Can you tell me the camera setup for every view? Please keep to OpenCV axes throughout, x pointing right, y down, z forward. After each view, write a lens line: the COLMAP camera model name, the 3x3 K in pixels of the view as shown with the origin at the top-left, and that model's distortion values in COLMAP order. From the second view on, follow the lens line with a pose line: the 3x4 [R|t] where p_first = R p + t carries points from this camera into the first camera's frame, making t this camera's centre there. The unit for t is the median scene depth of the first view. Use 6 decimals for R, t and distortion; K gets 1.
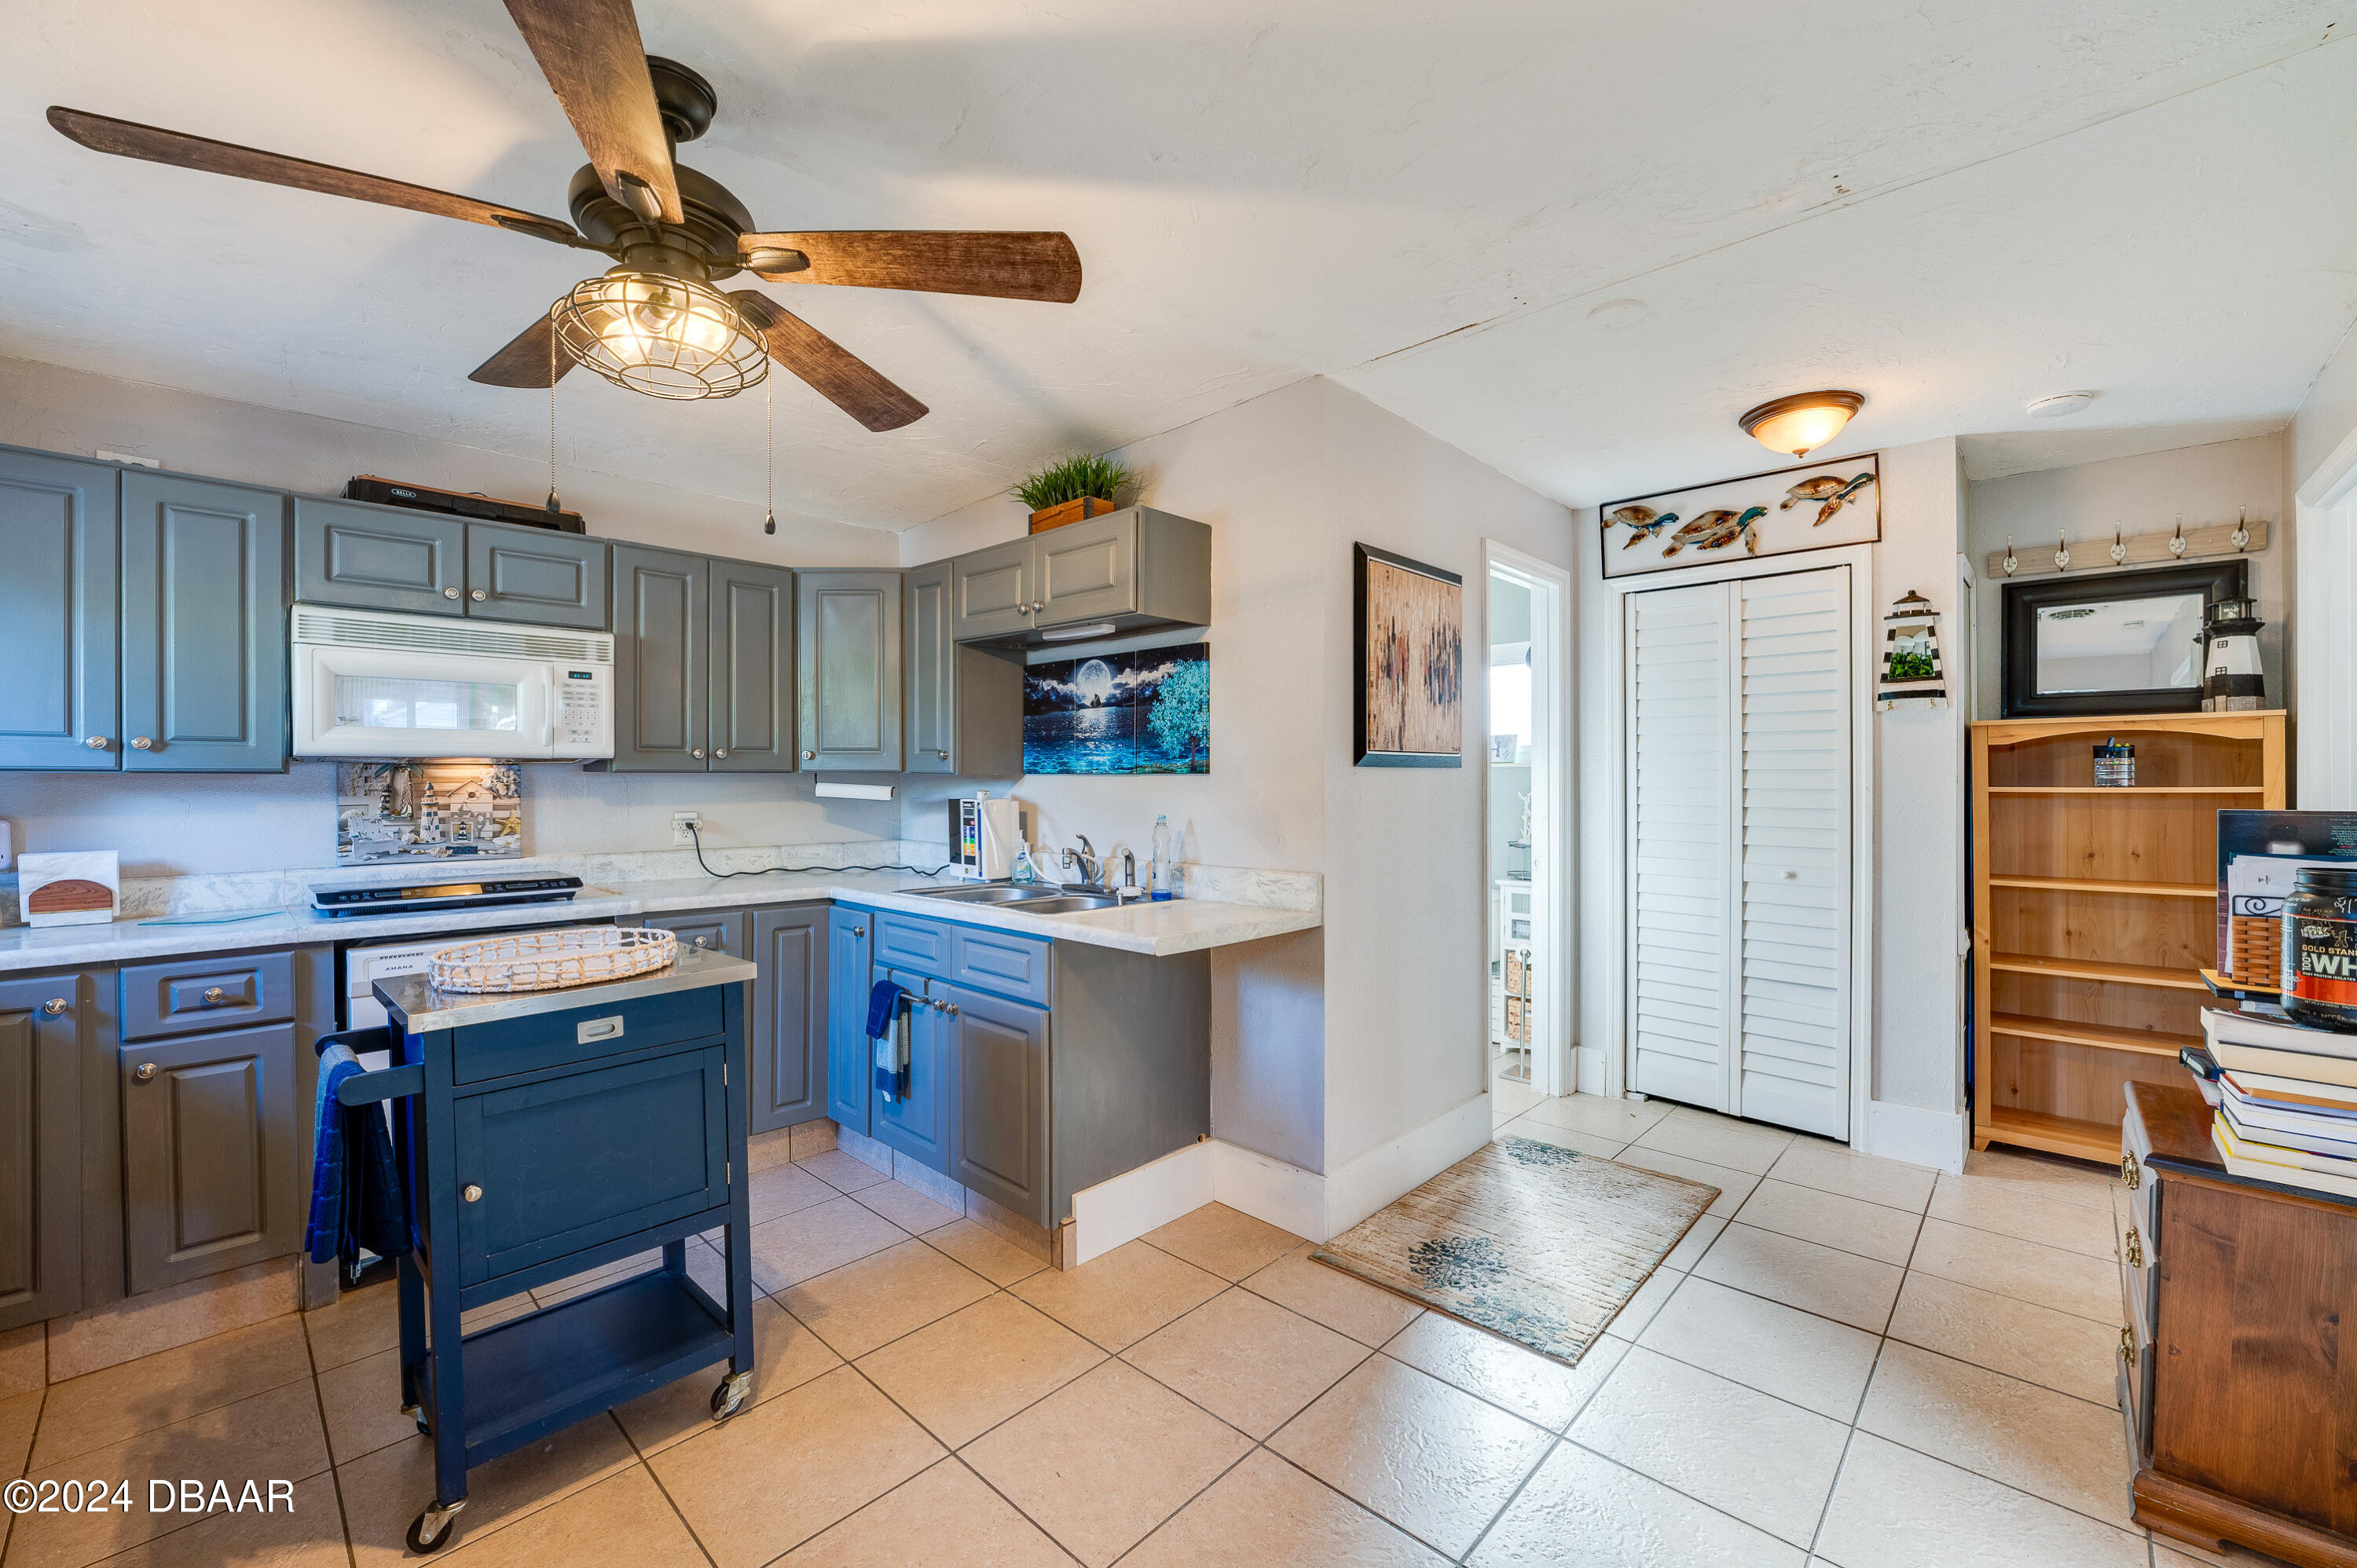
lens RADIAL K [[956.7, 0, 1170.6], [0, 956.7, 785.3], [0, 0, 1]] dist [-0.014397, 0.000332]
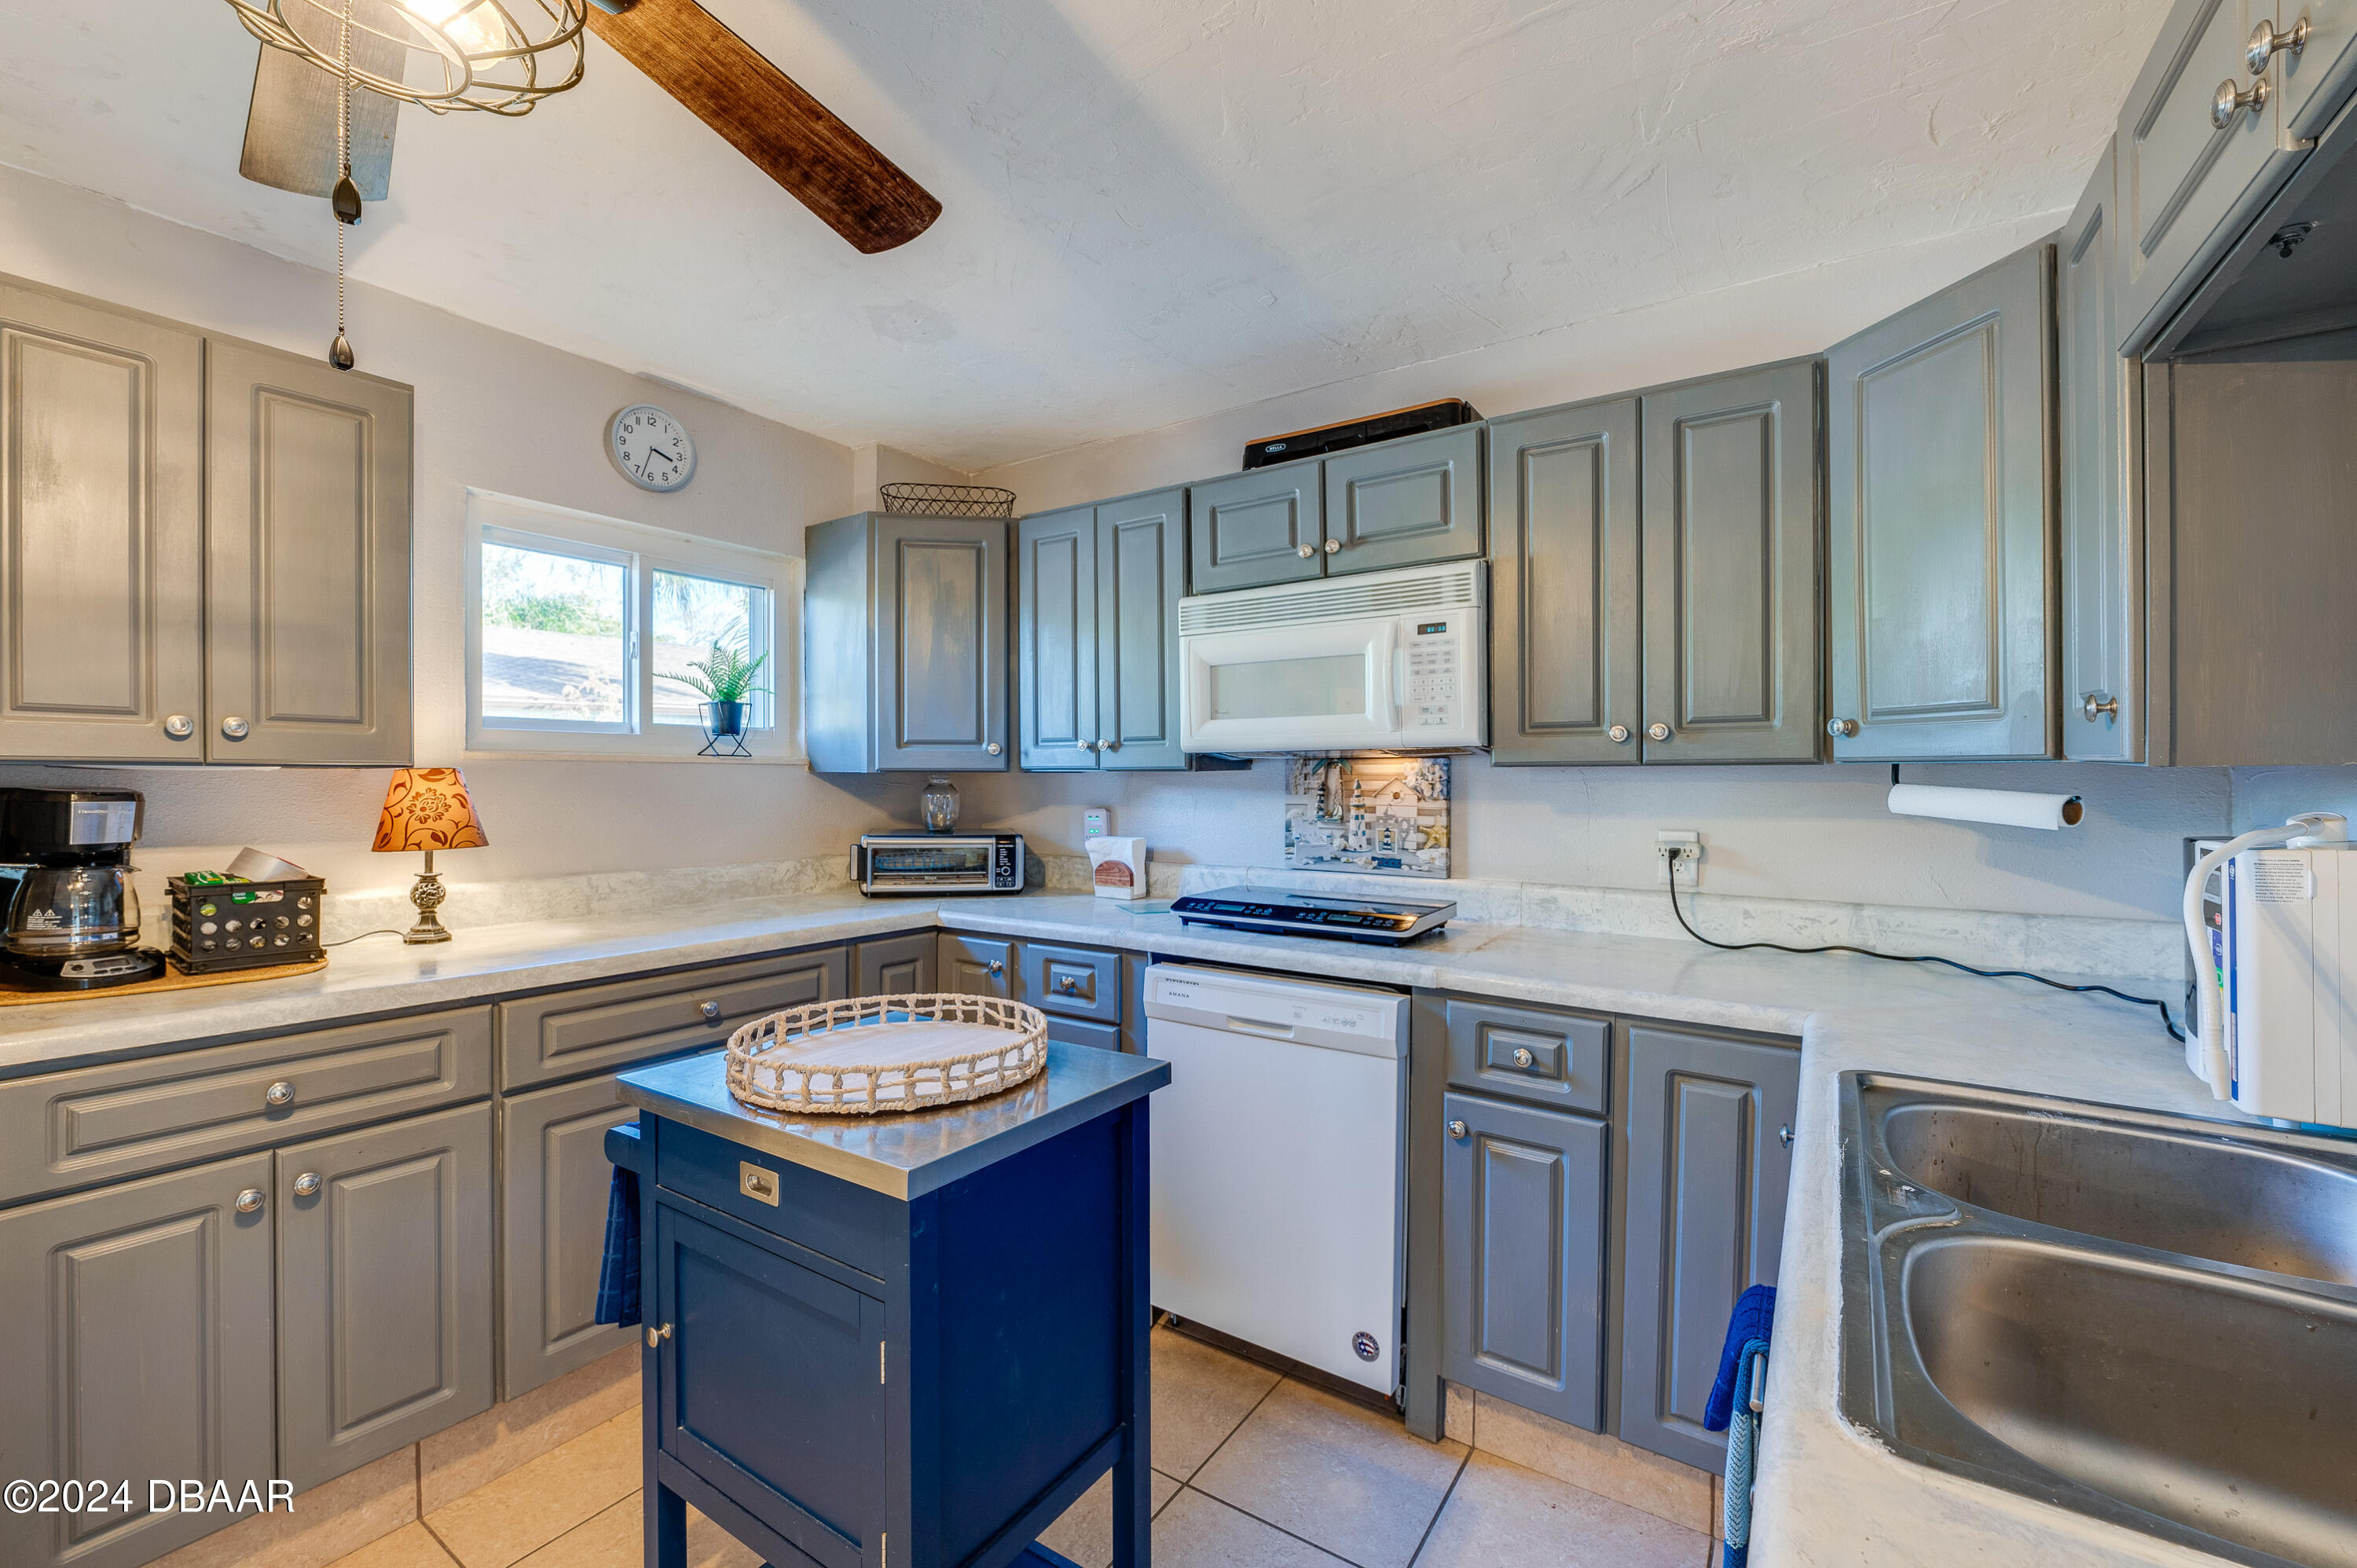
lens RADIAL K [[956.7, 0, 1170.6], [0, 956.7, 785.3], [0, 0, 1]] dist [-0.014397, 0.000332]
pose [[0.181418, 0.011169, -0.983343, 0.035678], [-0.003710, 0.999936, 0.010673, -0.006987], [0.983399, 0.001712, 0.181448, 0.680346]]
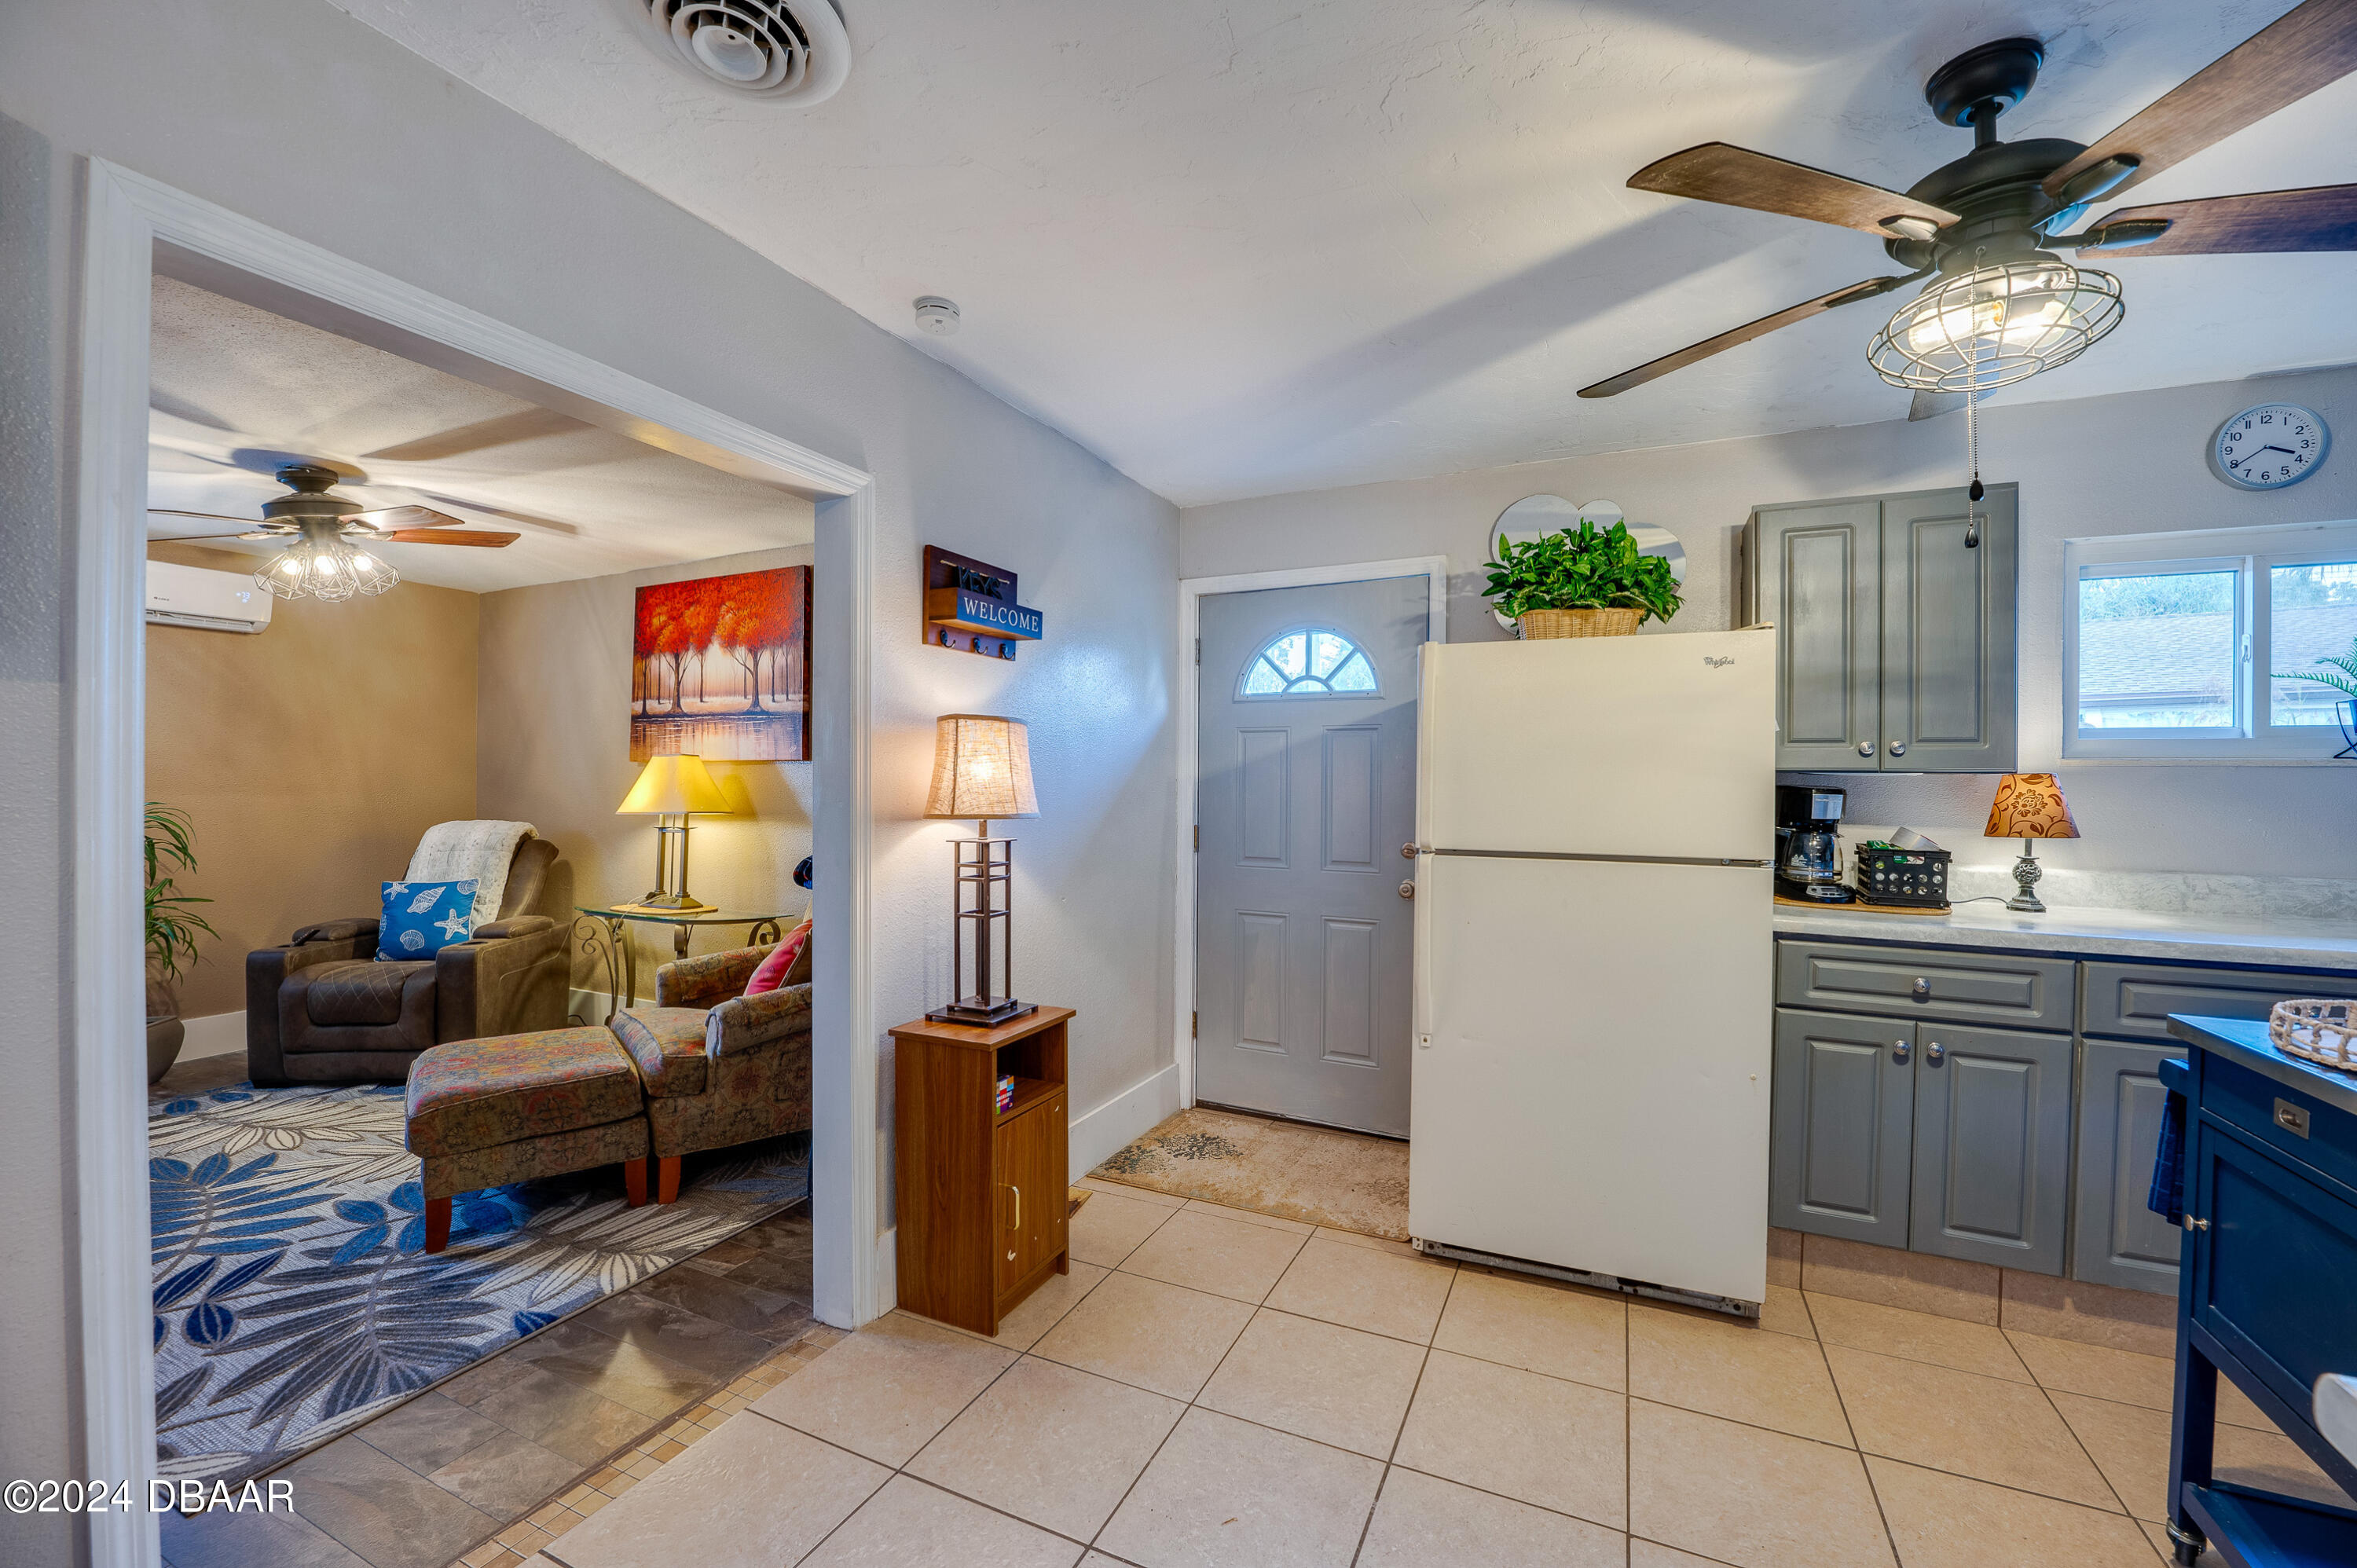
lens RADIAL K [[938.7, 0, 1208.9], [0, 938.7, 784.7], [0, 0, 1]] dist [-0.020357, 0.000378]
pose [[-0.937243, 0.002011, -0.348671, 0.271239], [-0.002309, 0.999926, 0.011973, -0.008381], [0.348669, 0.012027, -0.937169, 0.812525]]
